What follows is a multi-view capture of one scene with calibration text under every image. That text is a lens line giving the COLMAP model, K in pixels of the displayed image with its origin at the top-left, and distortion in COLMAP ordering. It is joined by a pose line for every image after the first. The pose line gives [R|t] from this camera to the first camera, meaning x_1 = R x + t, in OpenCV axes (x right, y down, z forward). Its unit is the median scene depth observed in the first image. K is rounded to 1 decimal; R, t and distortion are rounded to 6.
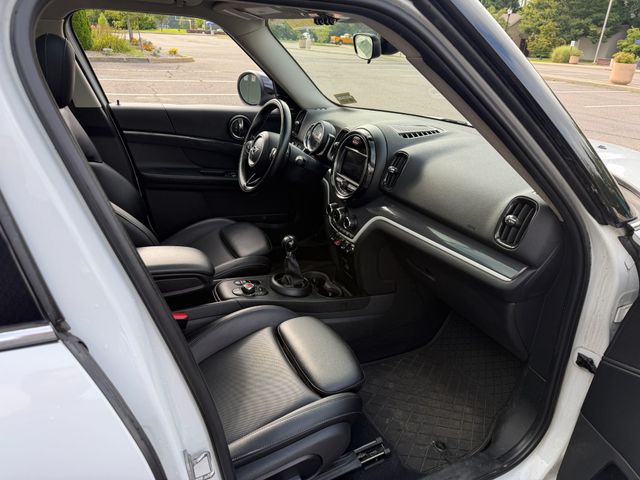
lens RADIAL K [[450.7, 0, 320.0], [0, 450.7, 240.0], [0, 0, 1]] dist [0.026058, -0.038510]
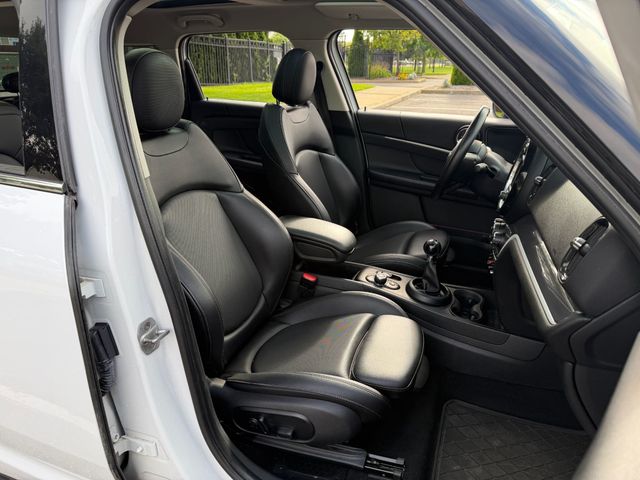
lens RADIAL K [[450.7, 0, 320.0], [0, 450.7, 240.0], [0, 0, 1]] dist [0.026058, -0.038510]
pose [[0.699653, 0.216553, -0.680875, 0.385506], [-0.264173, 0.963837, 0.035090, 0.019310], [0.663851, 0.155318, 0.731559, 0.115533]]
